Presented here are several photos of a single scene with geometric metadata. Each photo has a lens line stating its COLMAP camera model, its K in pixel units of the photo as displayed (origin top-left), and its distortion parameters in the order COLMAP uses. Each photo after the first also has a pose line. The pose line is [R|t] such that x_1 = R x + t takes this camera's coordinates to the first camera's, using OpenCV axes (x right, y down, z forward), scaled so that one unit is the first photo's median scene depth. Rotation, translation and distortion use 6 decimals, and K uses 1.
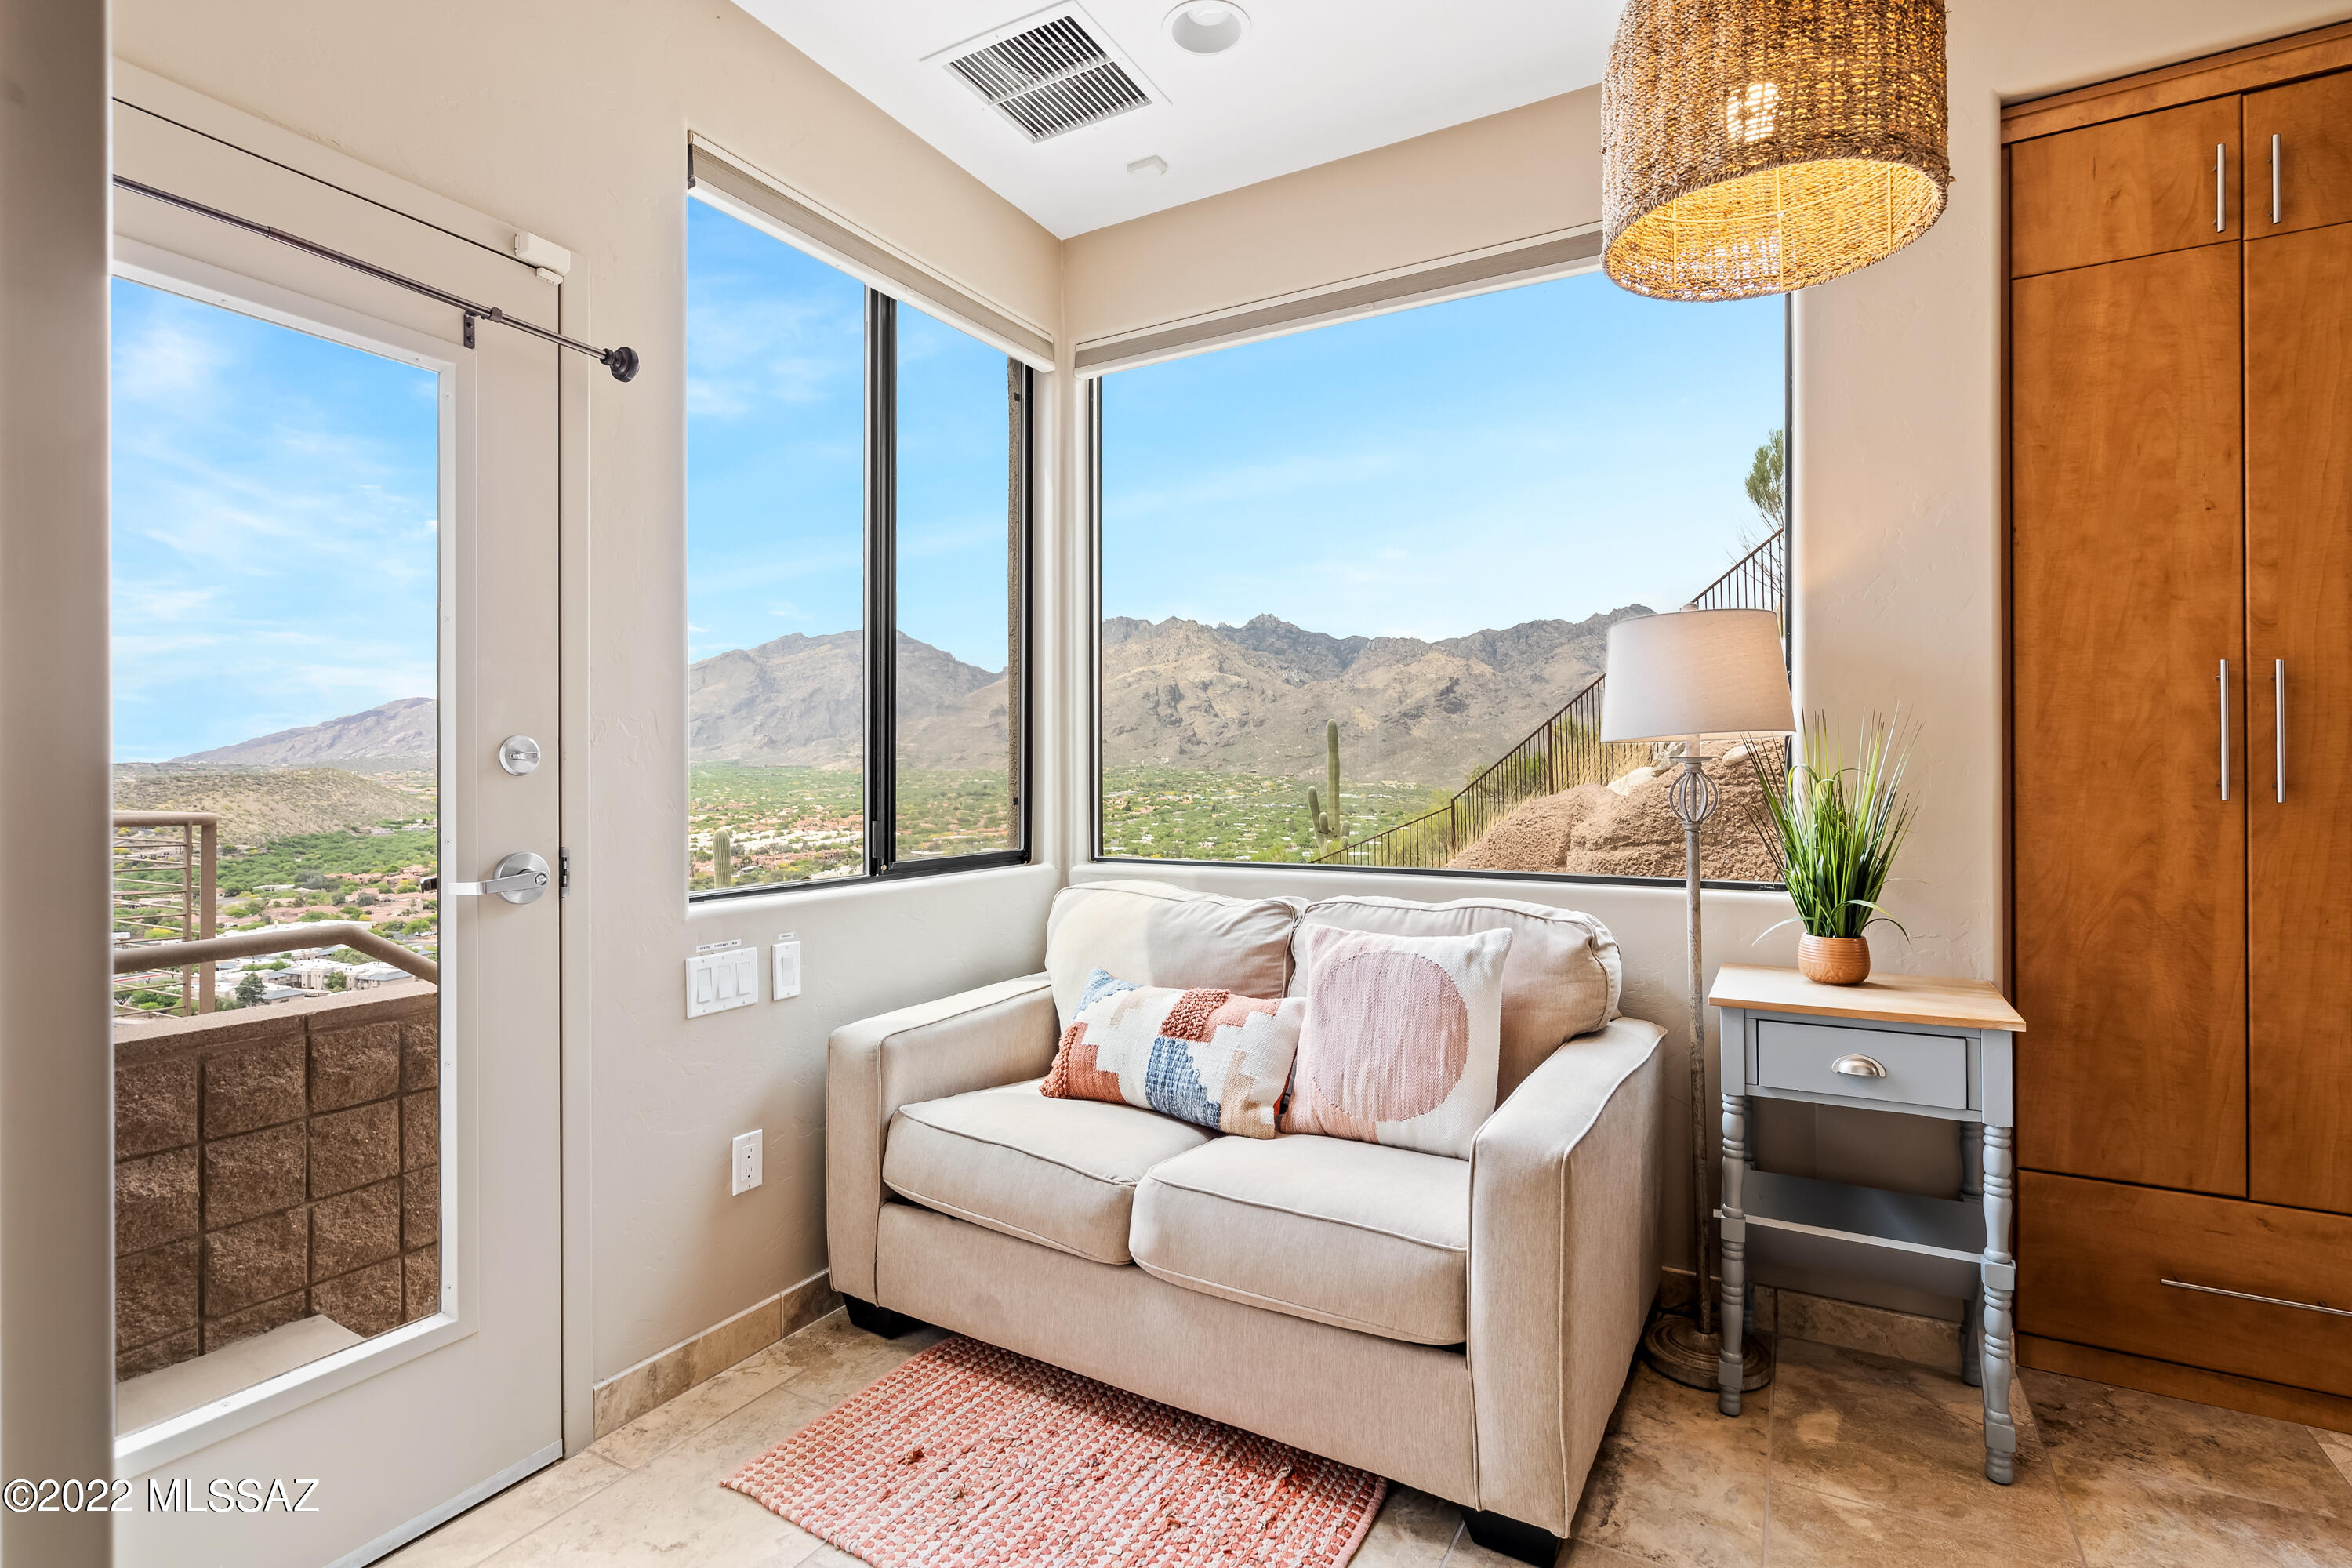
lens RADIAL K [[1112.1, 0, 1176.0], [0, 1112.1, 784.0], [0, 0, 1]] dist [-0.010146, 0.000300]
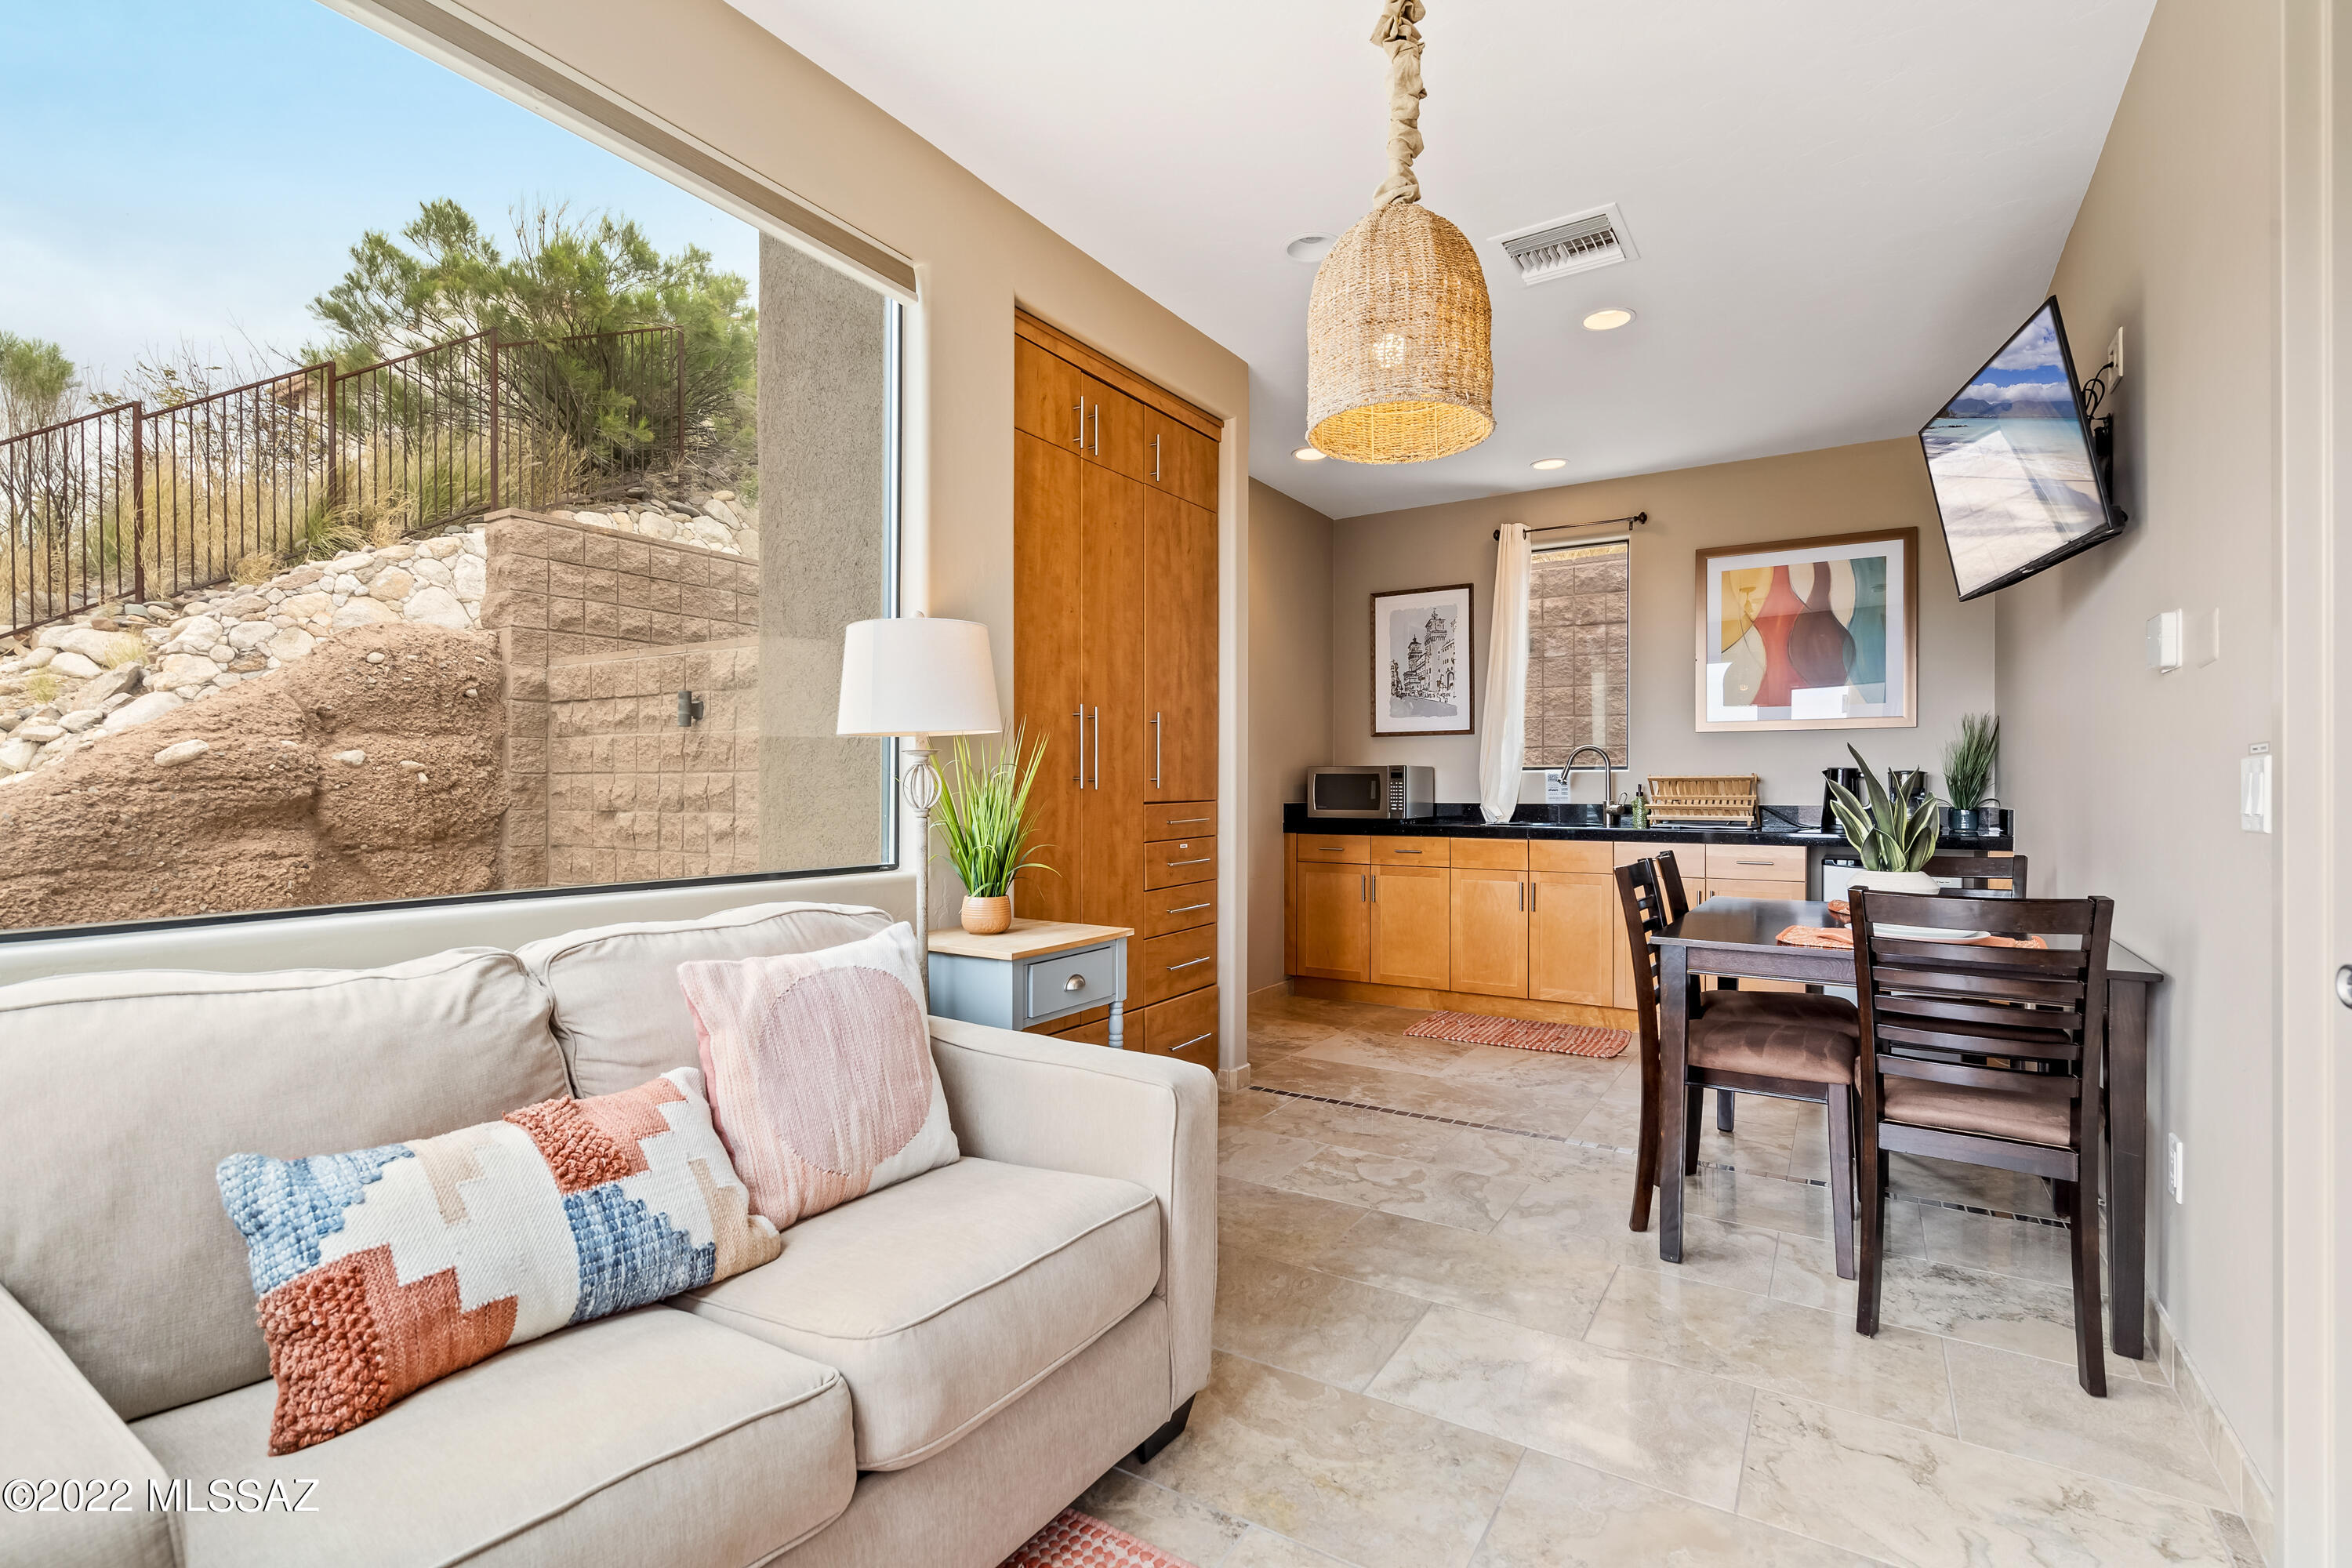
lens RADIAL K [[1057.1, 0, 1176.0], [0, 1057.1, 784.0], [0, 0, 1]] dist [0.001275, 0.000145]
pose [[0.057662, 0.009646, 0.998290, -0.563342], [0.006256, 0.999930, -0.010023, 0.021382], [-0.998317, 0.006823, 0.057598, 0.669572]]
